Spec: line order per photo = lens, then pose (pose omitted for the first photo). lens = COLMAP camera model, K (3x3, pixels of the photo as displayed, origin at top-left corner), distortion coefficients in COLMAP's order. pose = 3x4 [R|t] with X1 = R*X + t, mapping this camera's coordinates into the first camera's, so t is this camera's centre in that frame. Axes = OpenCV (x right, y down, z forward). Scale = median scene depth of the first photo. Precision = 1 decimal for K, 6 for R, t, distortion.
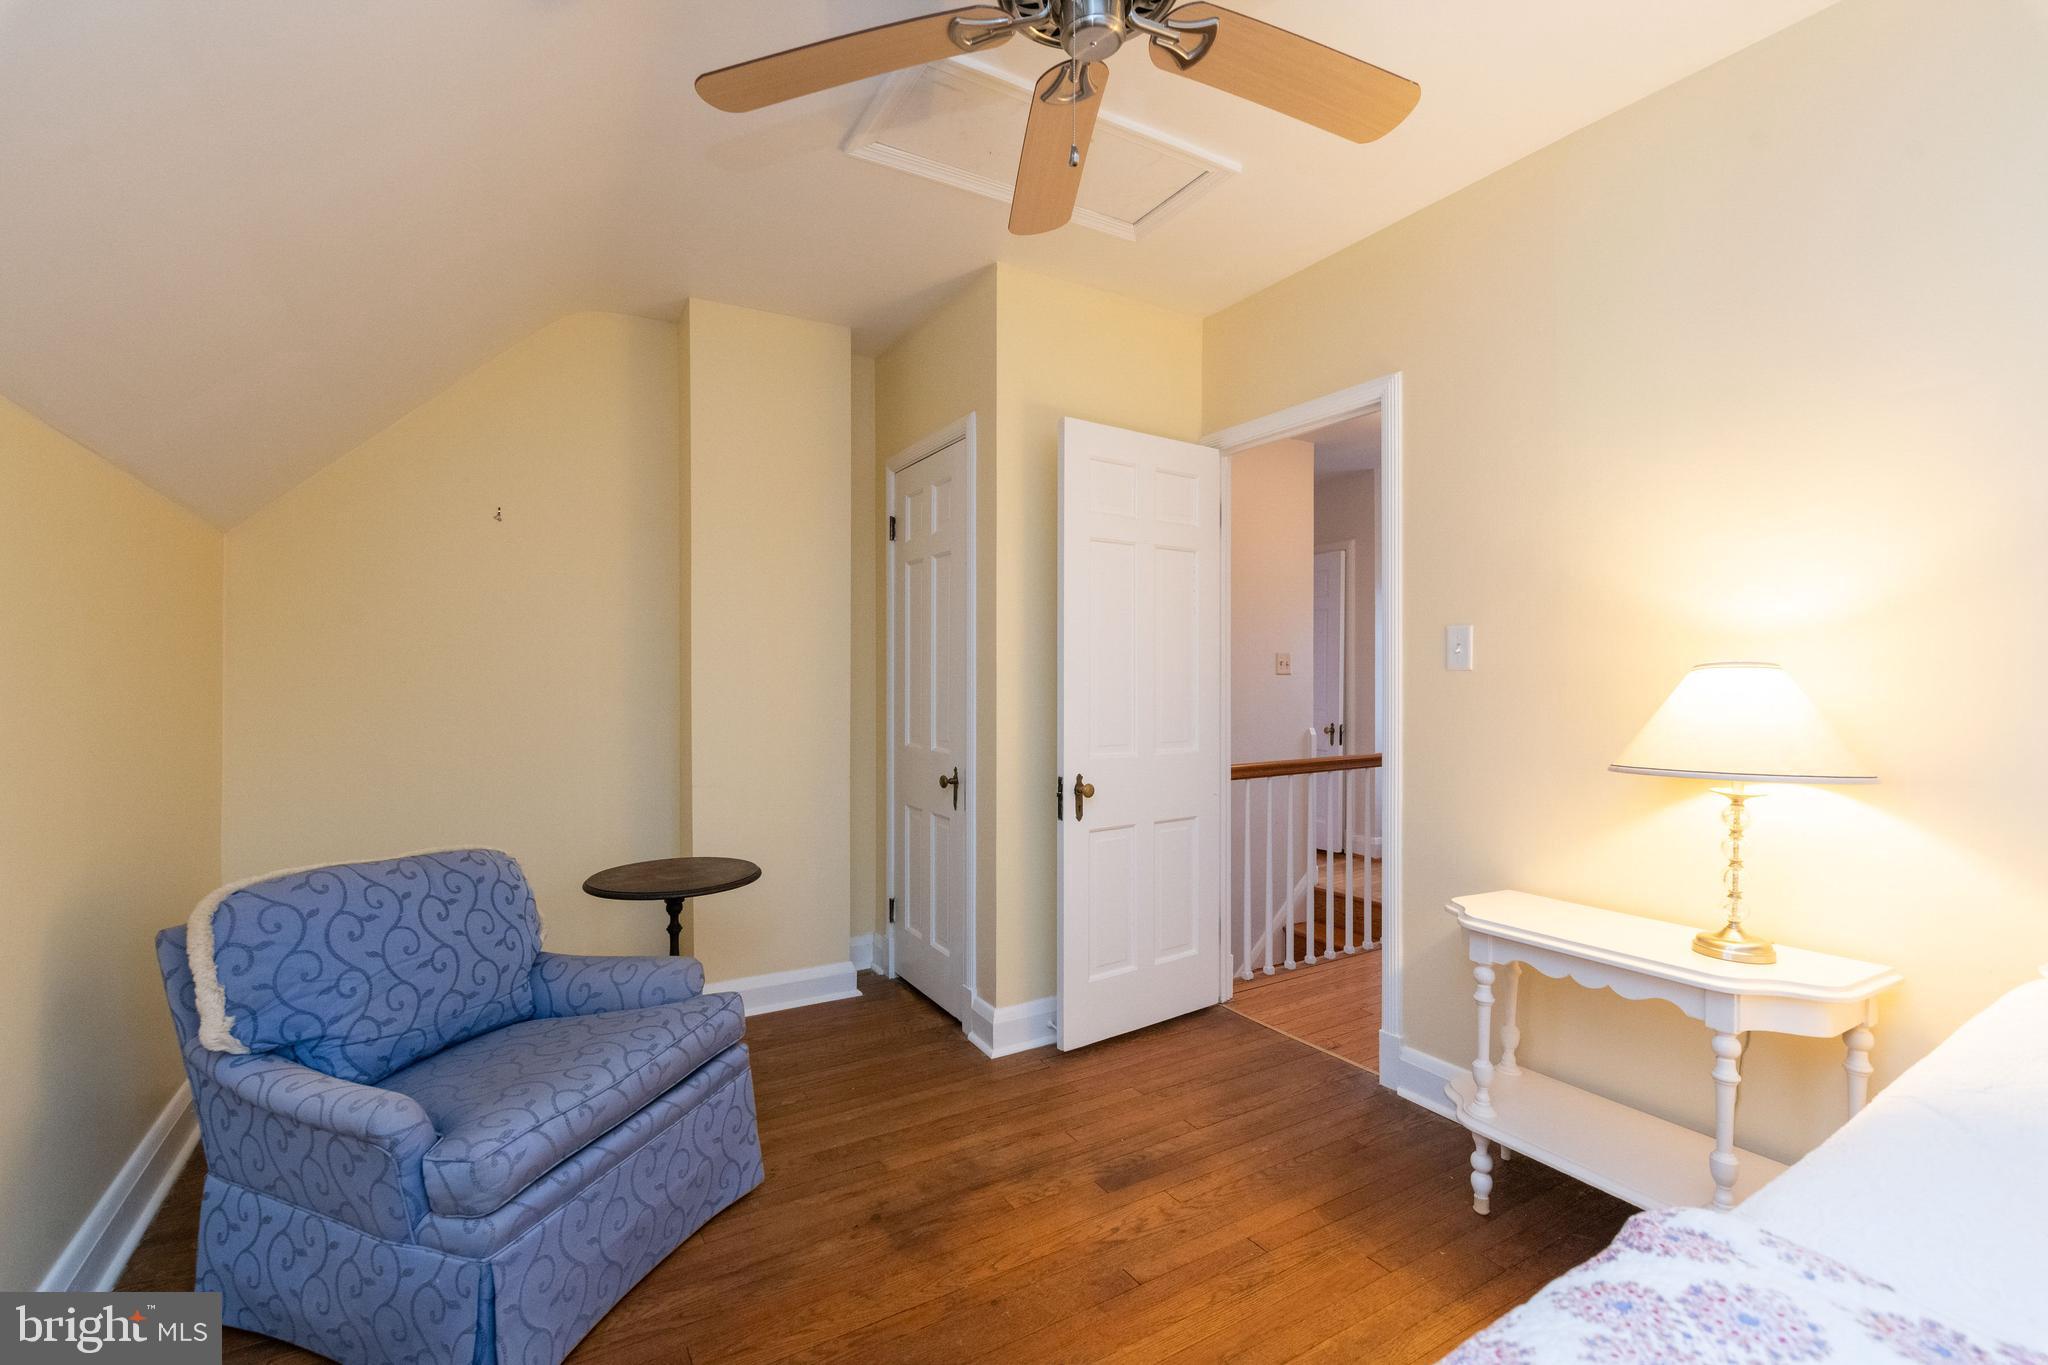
lens RADIAL K [[888.7, 0, 1027.9], [0, 888.7, 680.1], [0, 0, 1]] dist [0.028328, -0.012145]
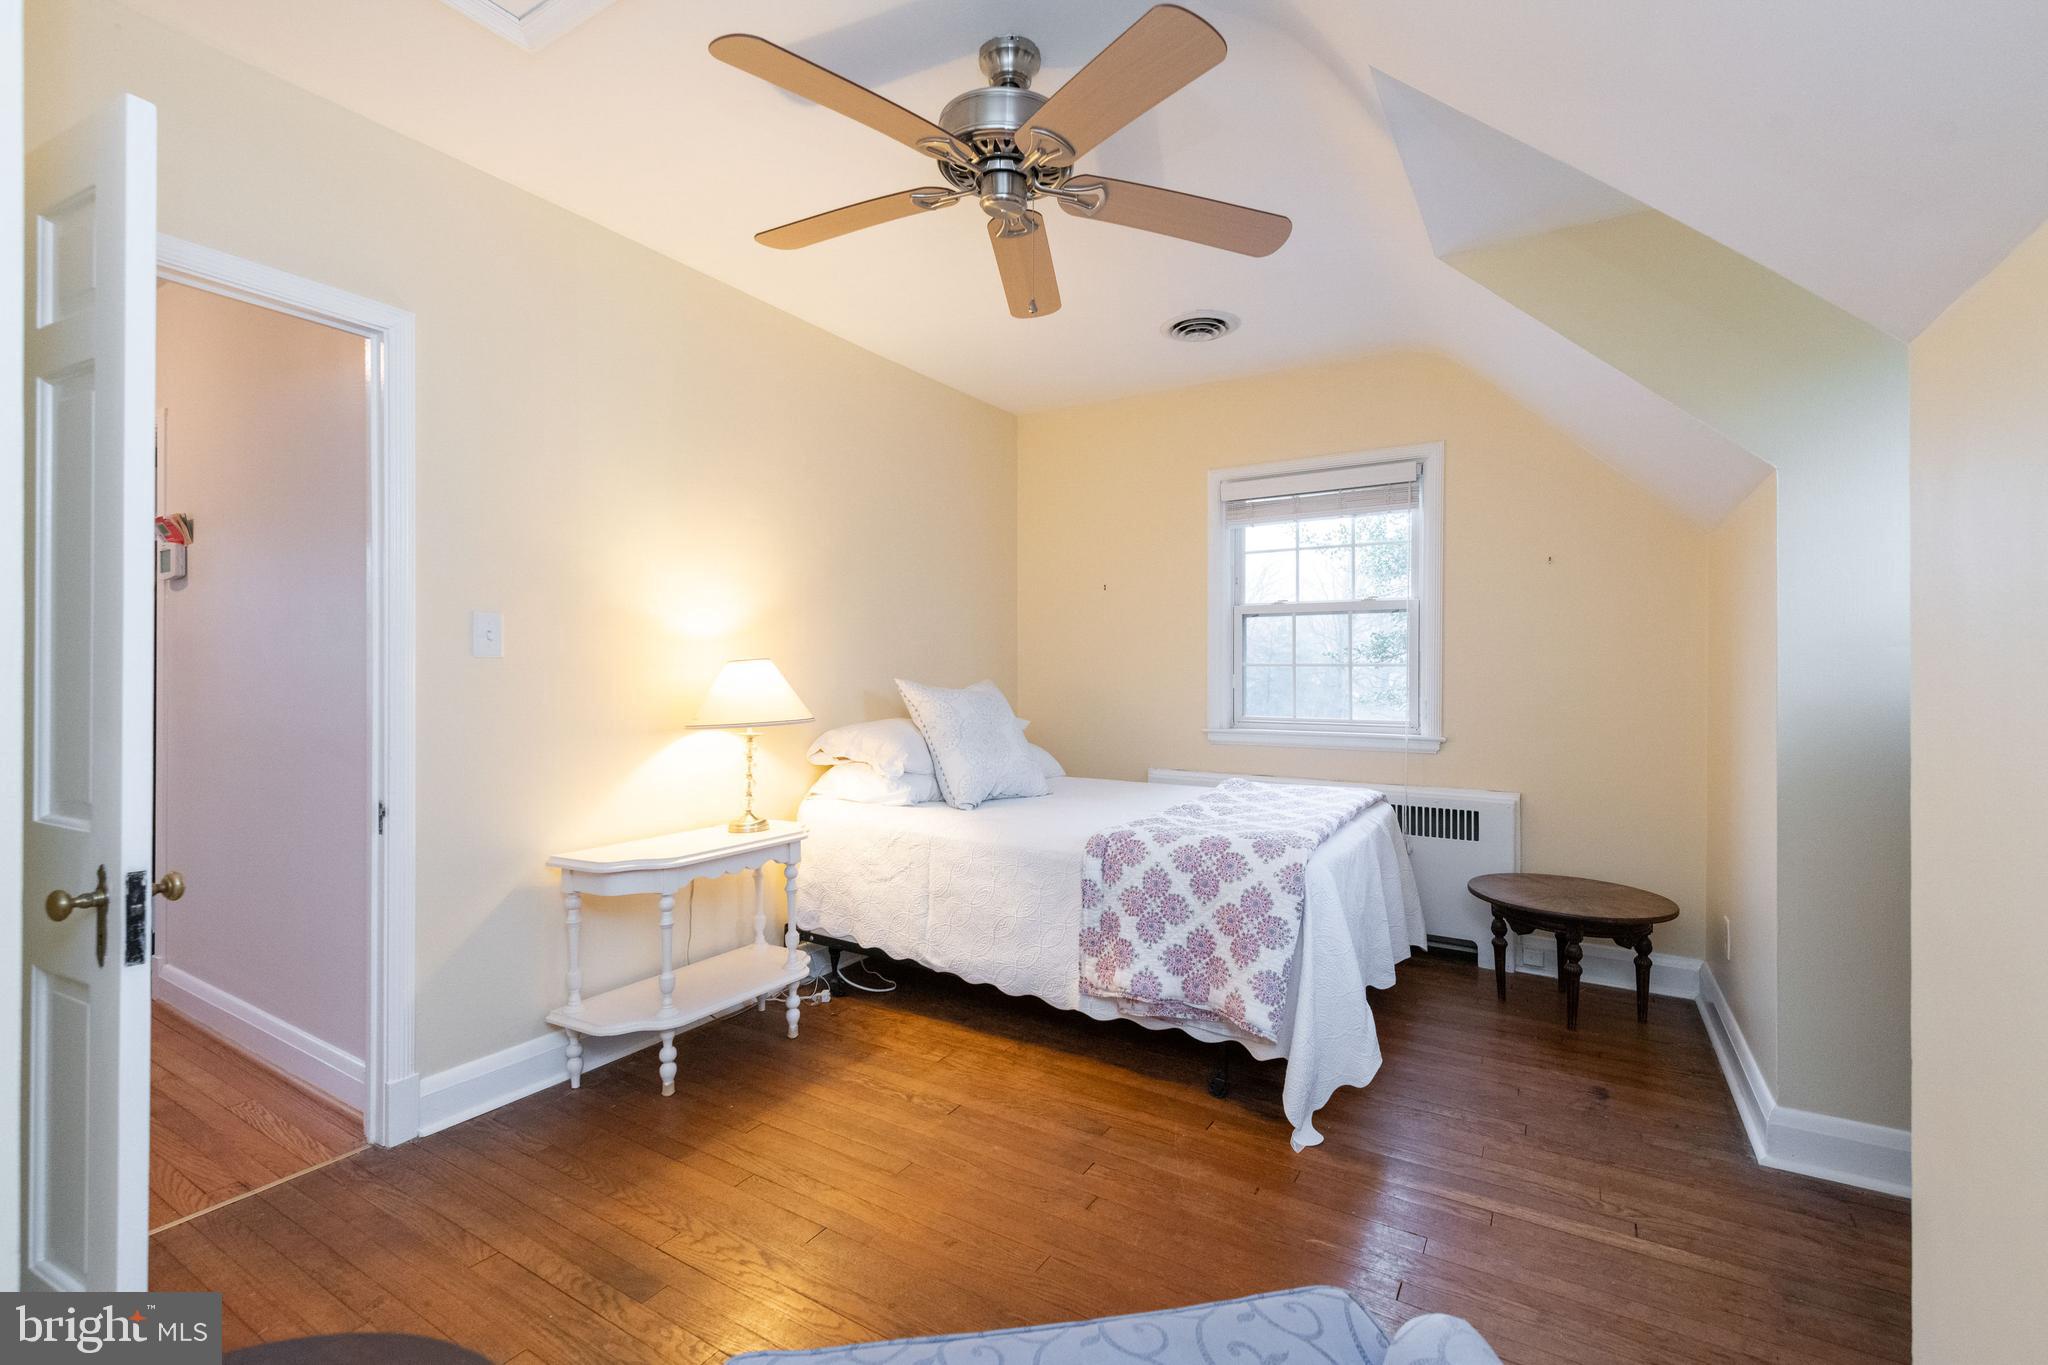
lens RADIAL K [[888.7, 0, 1027.9], [0, 888.7, 680.1], [0, 0, 1]] dist [0.028328, -0.012145]
pose [[-0.478530, 0.013598, 0.877966, -0.745202], [-0.000603, 0.999875, -0.015814, 0.039492], [-0.878071, -0.008097, -0.478462, 1.060114]]
